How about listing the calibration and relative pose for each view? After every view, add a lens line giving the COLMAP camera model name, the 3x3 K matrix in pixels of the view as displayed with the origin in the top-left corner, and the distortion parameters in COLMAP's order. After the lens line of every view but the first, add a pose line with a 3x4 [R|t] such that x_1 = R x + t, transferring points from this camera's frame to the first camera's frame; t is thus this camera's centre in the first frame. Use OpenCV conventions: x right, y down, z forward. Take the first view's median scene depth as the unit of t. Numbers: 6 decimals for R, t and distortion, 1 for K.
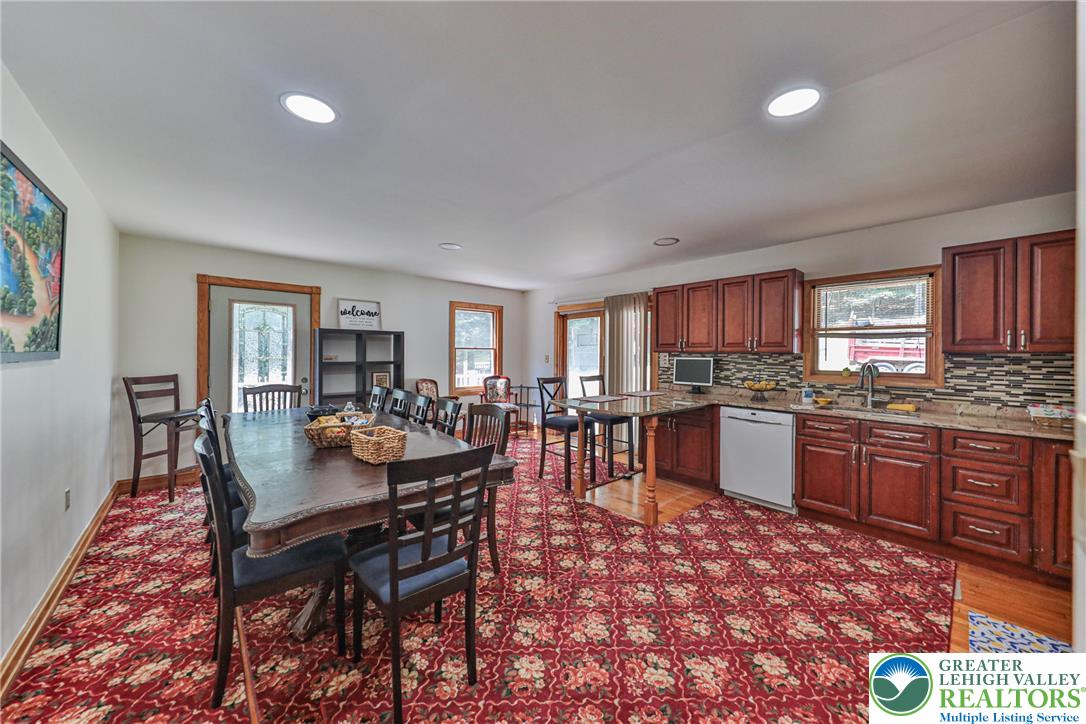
lens RADIAL K [[366.6, 0, 543.9], [0, 366.6, 355.5], [0, 0, 1]] dist [0.000447, -0.000005]
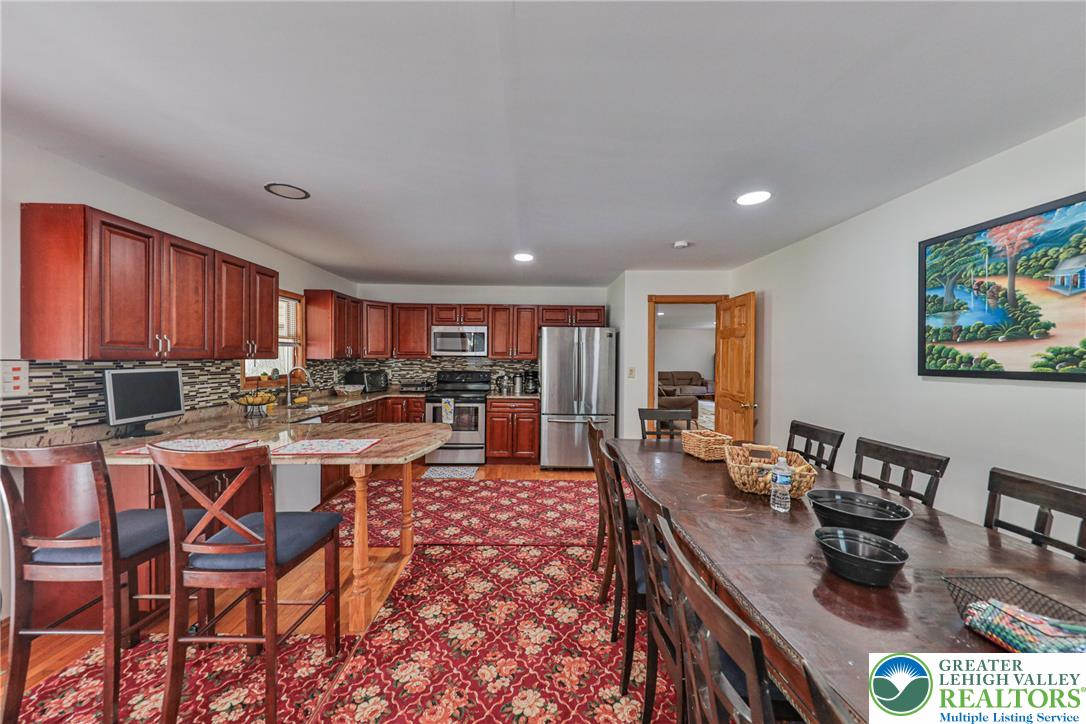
lens RADIAL K [[366.6, 0, 543.9], [0, 366.6, 355.5], [0, 0, 1]] dist [0.000447, -0.000005]
pose [[-0.750491, -0.001728, 0.660878, -0.597981], [-0.000786, 0.999998, 0.001722, -0.022893], [-0.660880, 0.000773, -0.750491, 1.579059]]
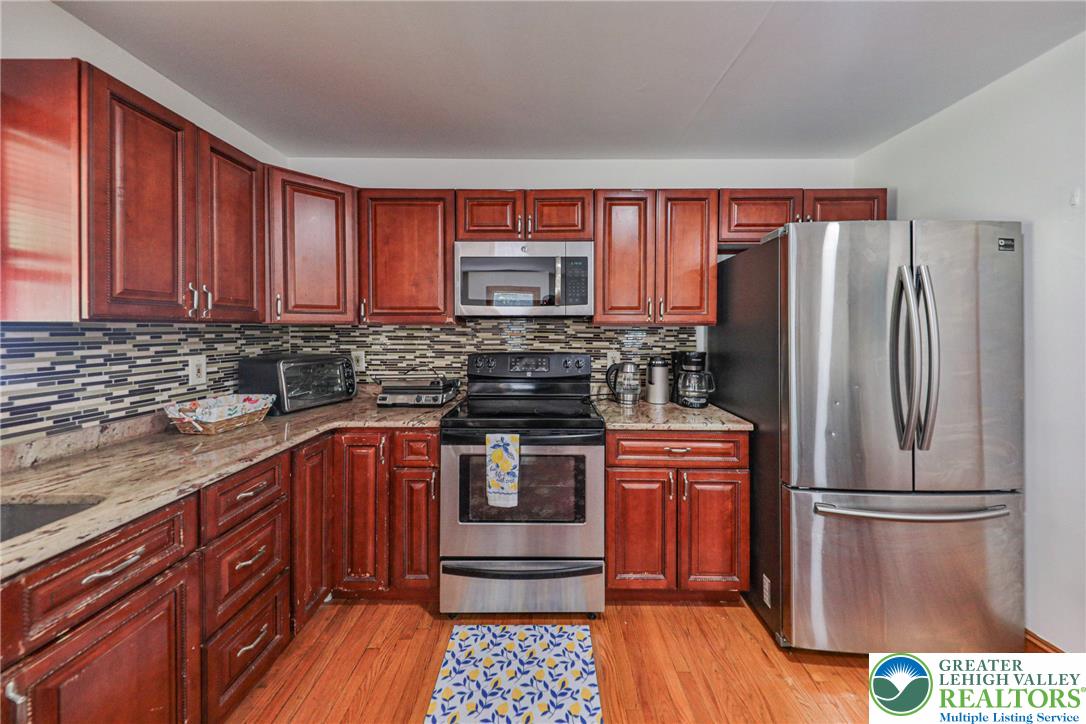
lens RADIAL K [[356.8, 0, 560.5], [0, 356.8, 327.2], [0, 0, 1]] dist [0.000020, -0.000027]
pose [[-0.747552, 0.003013, 0.664197, 0.431845], [0.005795, 0.999981, 0.001986, 0.003996], [-0.664178, 0.005334, -0.747555, 0.951318]]
